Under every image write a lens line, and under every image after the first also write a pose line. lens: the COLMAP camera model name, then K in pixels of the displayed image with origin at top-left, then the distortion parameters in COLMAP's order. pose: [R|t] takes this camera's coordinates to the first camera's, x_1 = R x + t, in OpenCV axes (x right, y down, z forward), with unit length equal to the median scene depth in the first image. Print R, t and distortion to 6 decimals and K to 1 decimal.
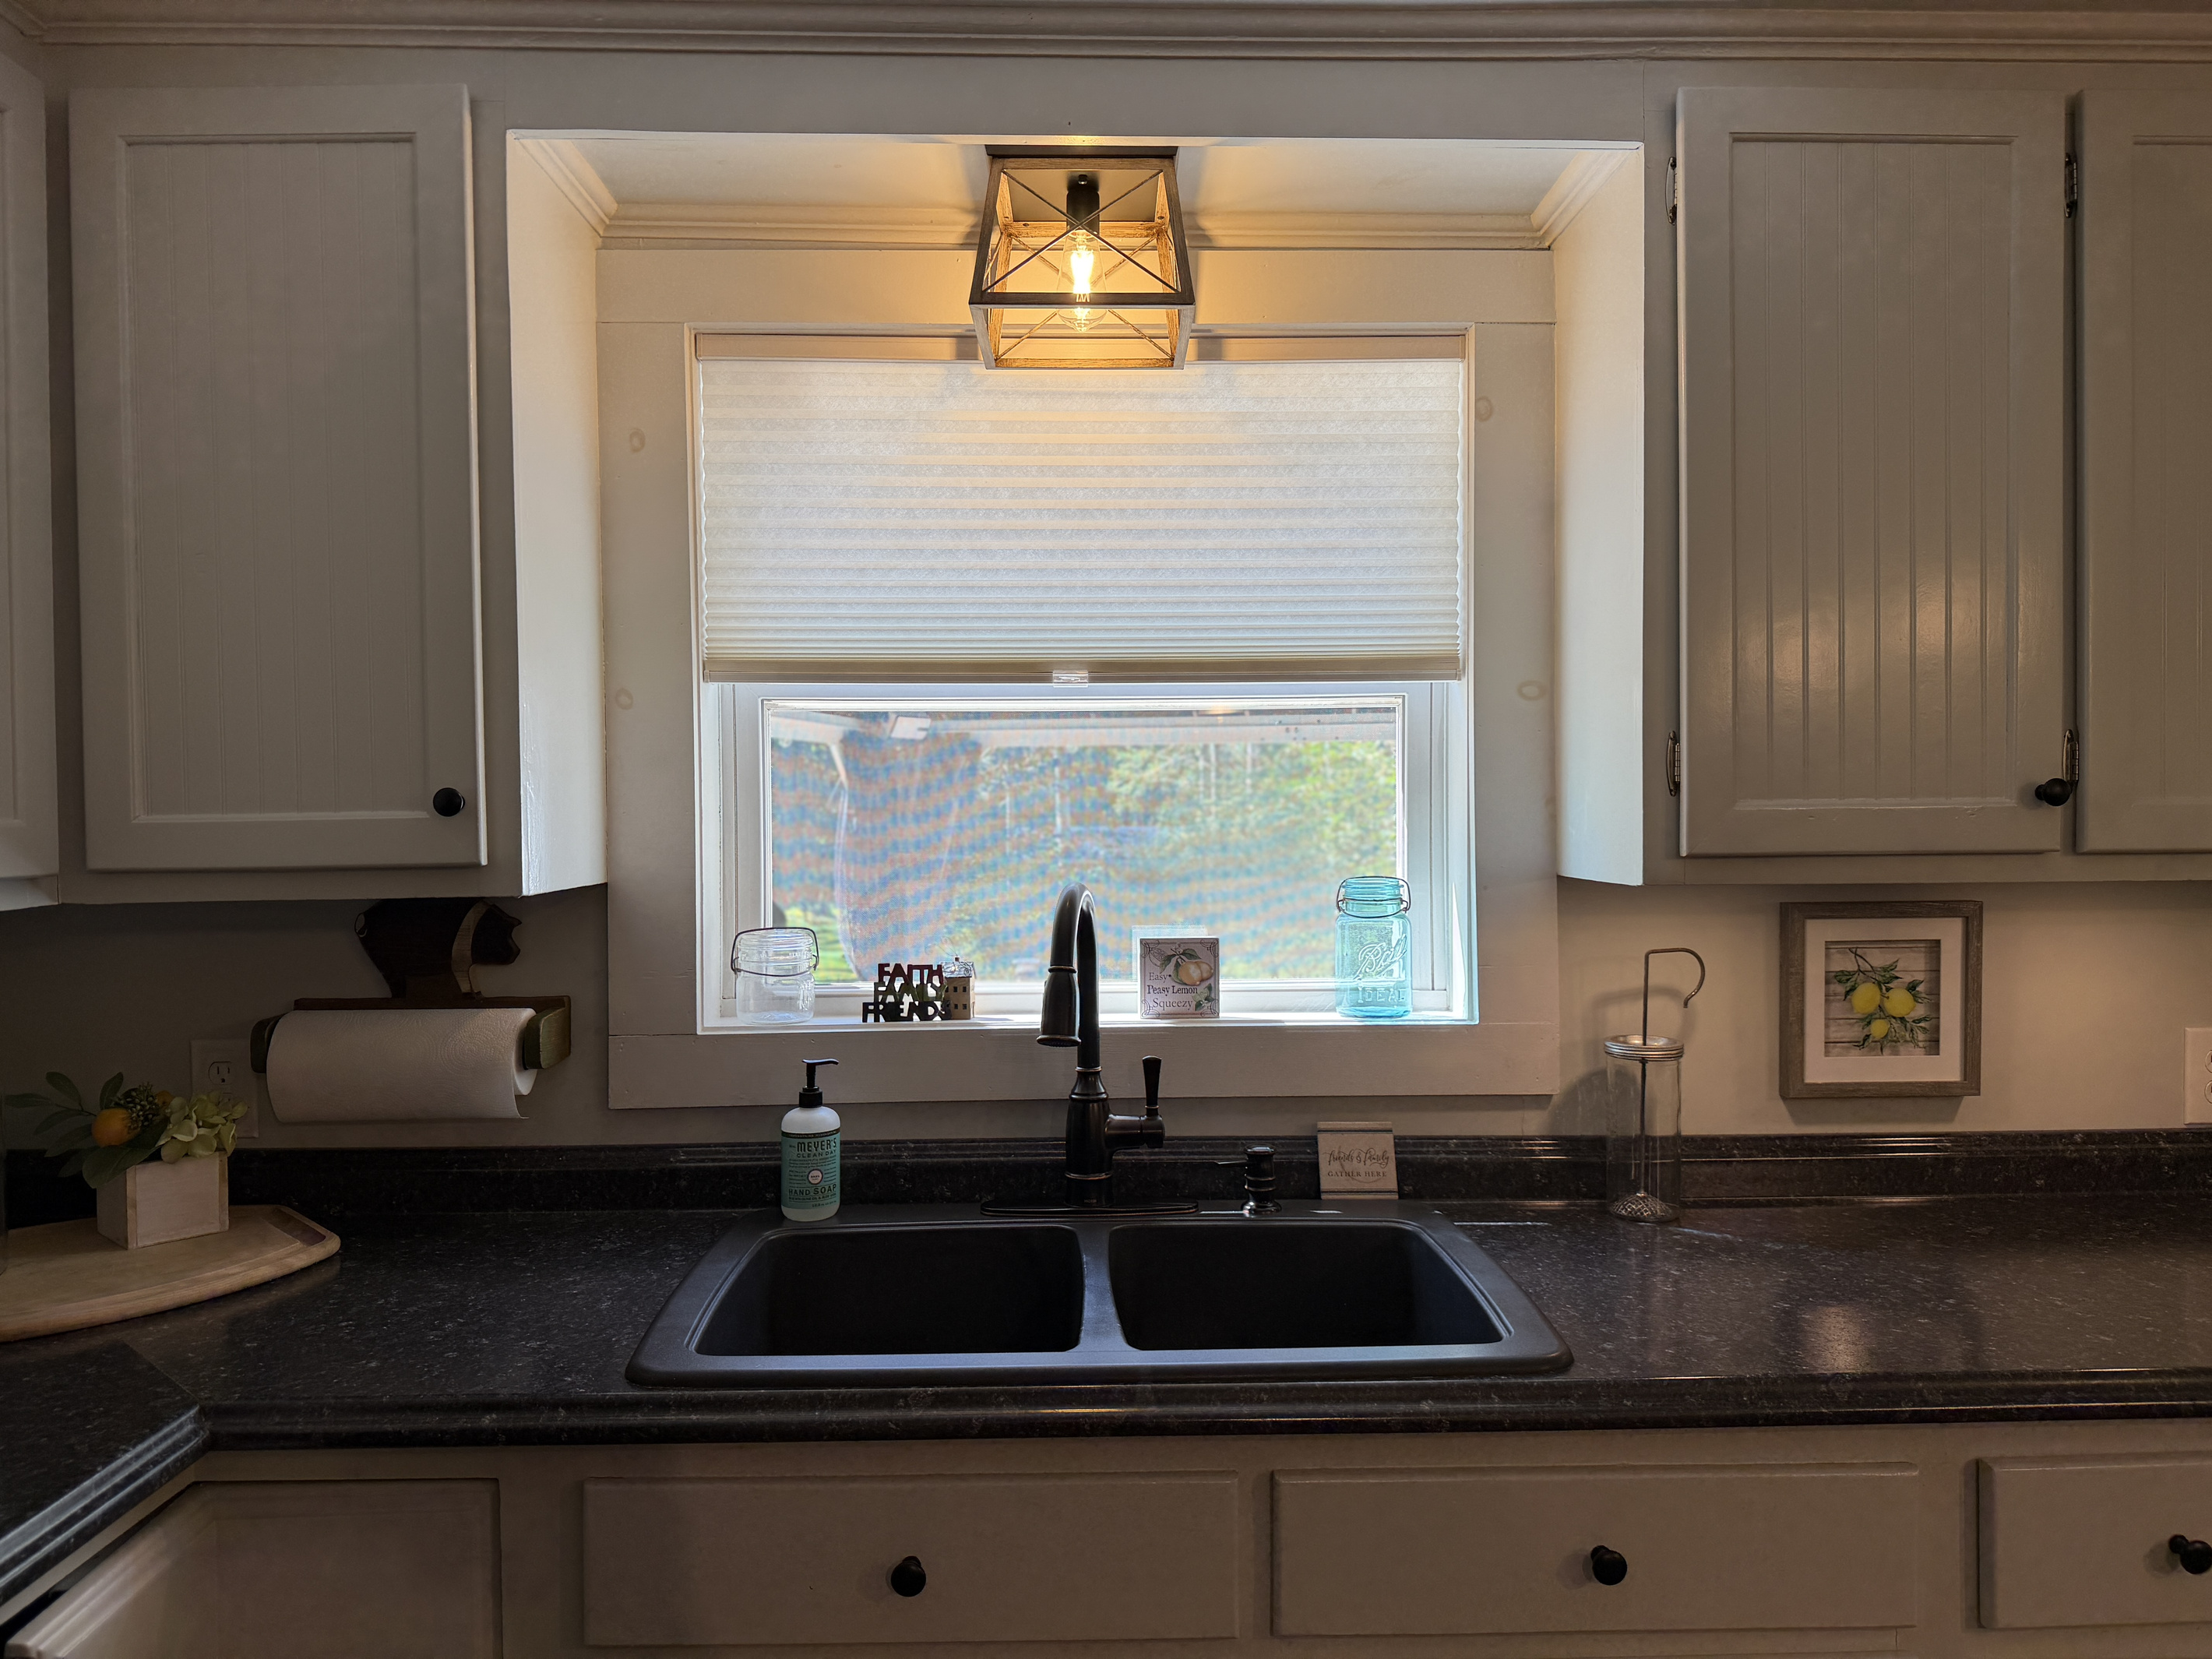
lens RADIAL K [[1537.4, 0, 1106.0], [0, 1537.4, 829.5], [0, 0, 1]] dist [0.147579, -0.278678]
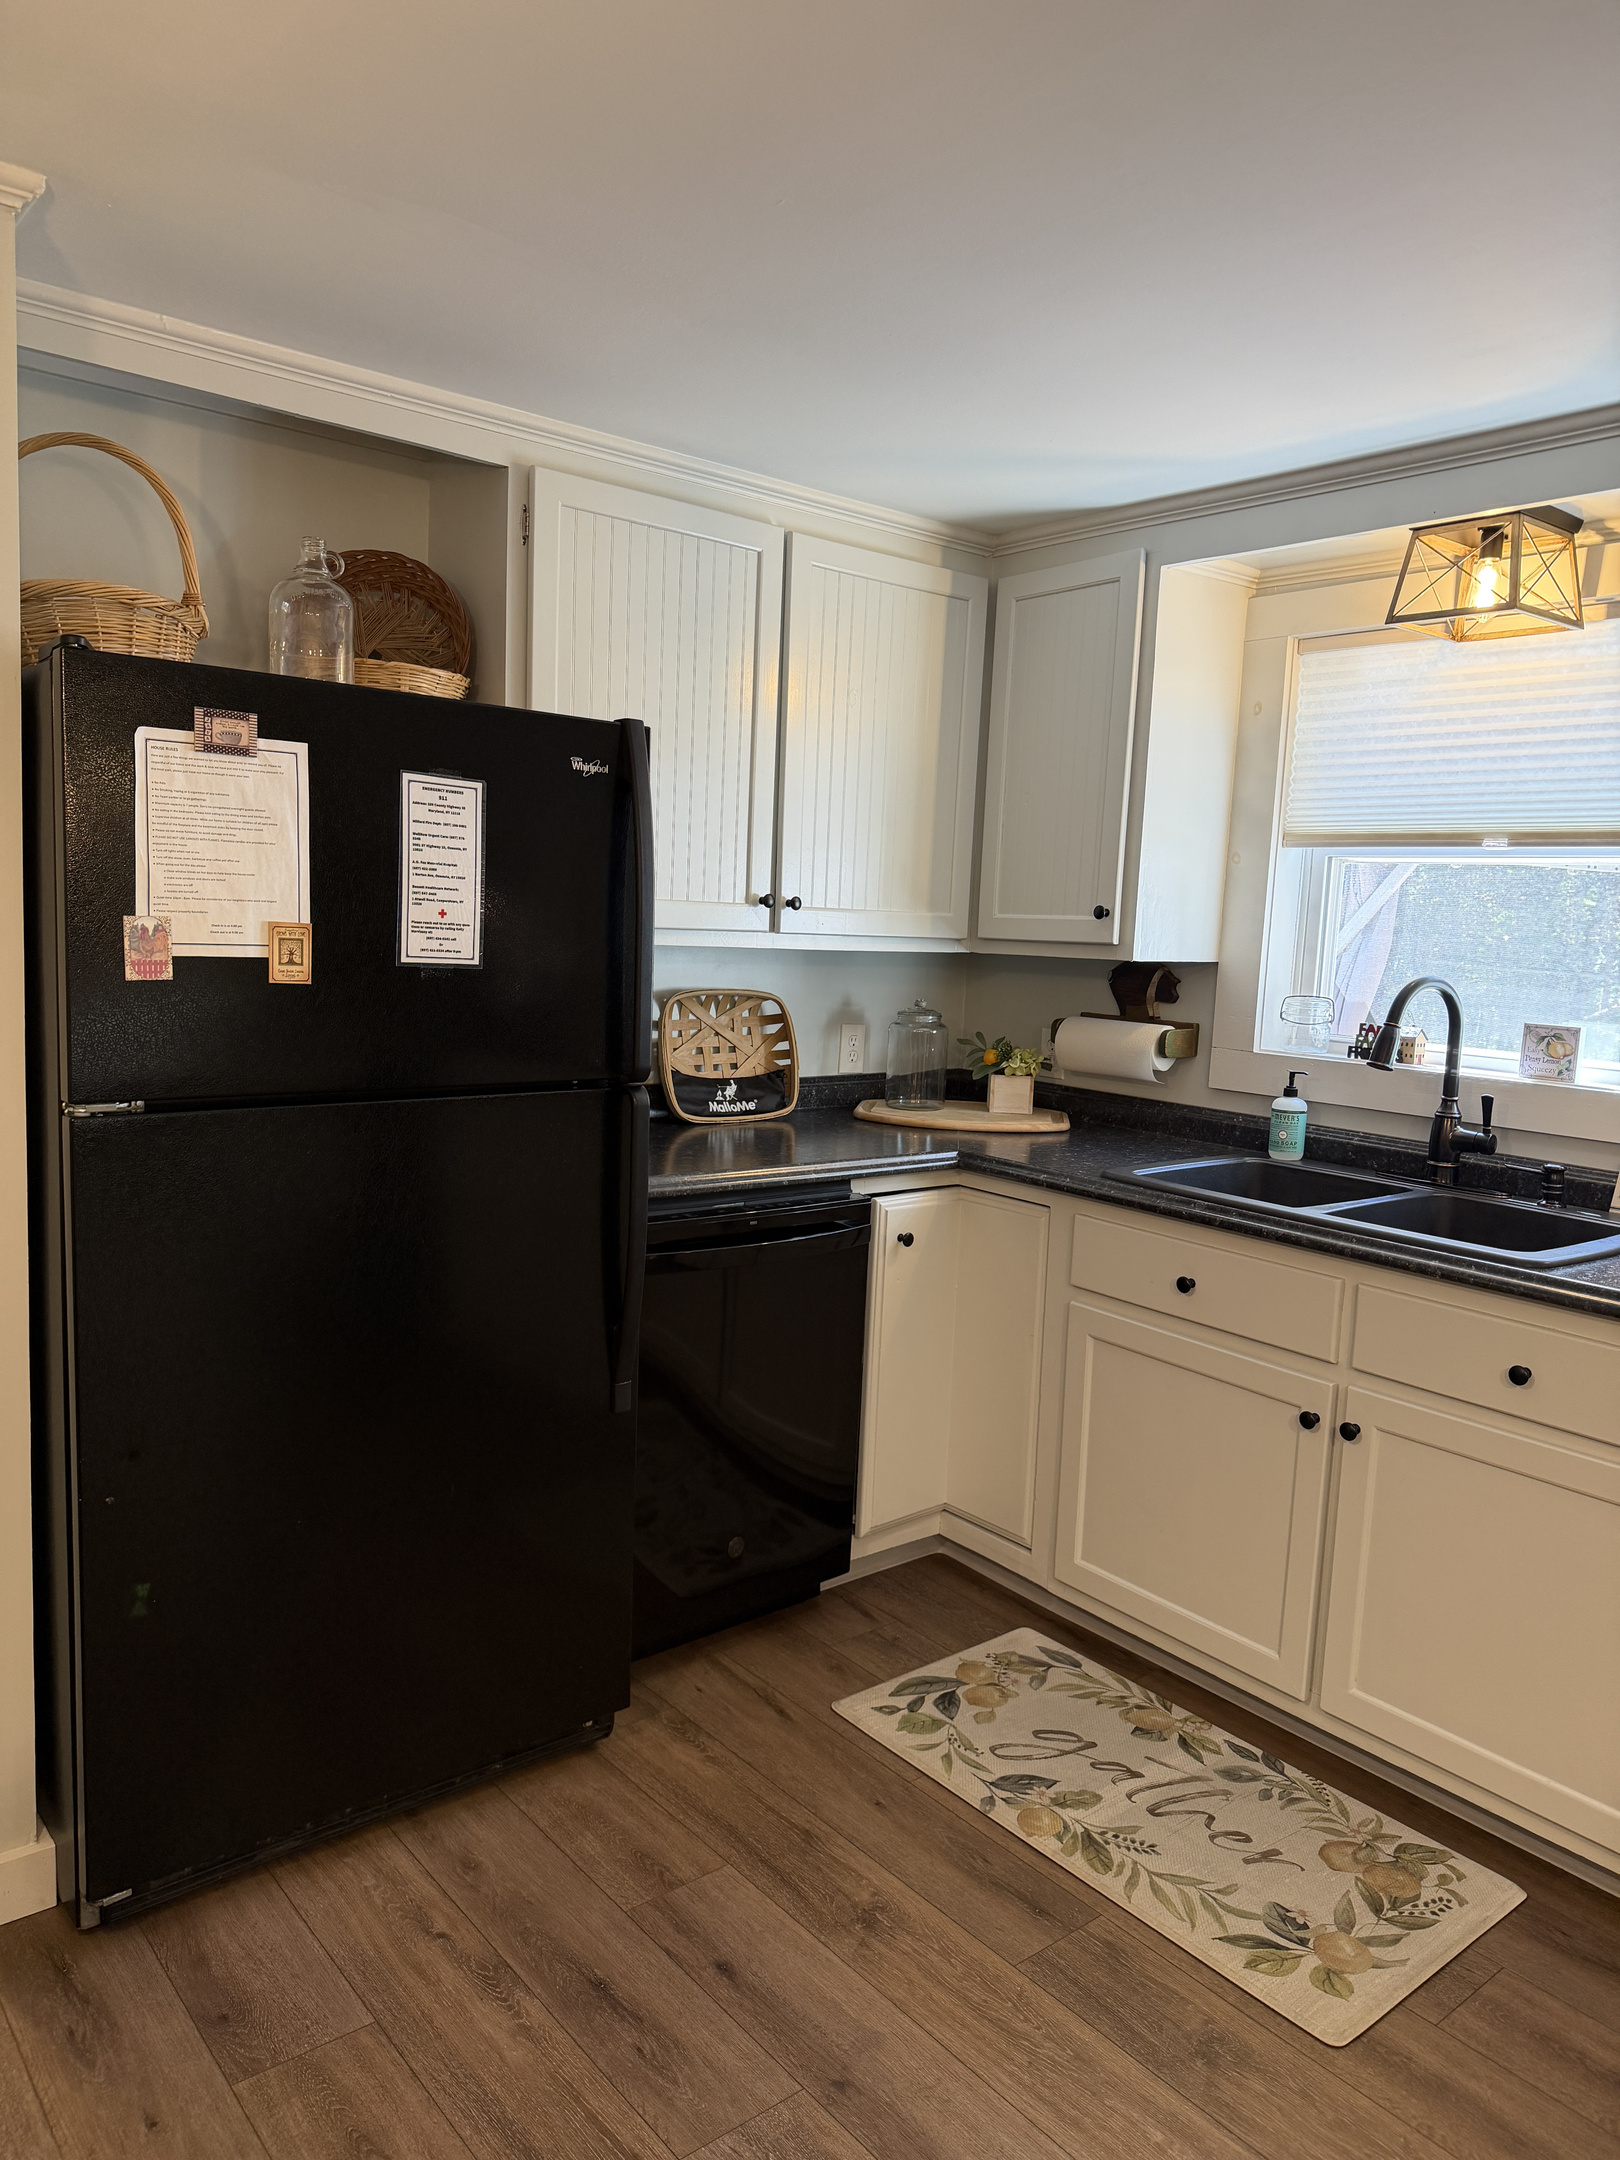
lens RADIAL K [[1501.2, 0, 810.0], [0, 1501.2, 1080.0], [0, 0, 1]] dist [0.147579, -0.278678]
pose [[0.613508, 0.122013, -0.780205, 0.752550], [-0.059219, 0.992318, 0.108618, 0.006778], [0.787465, -0.020435, 0.616021, -0.439318]]
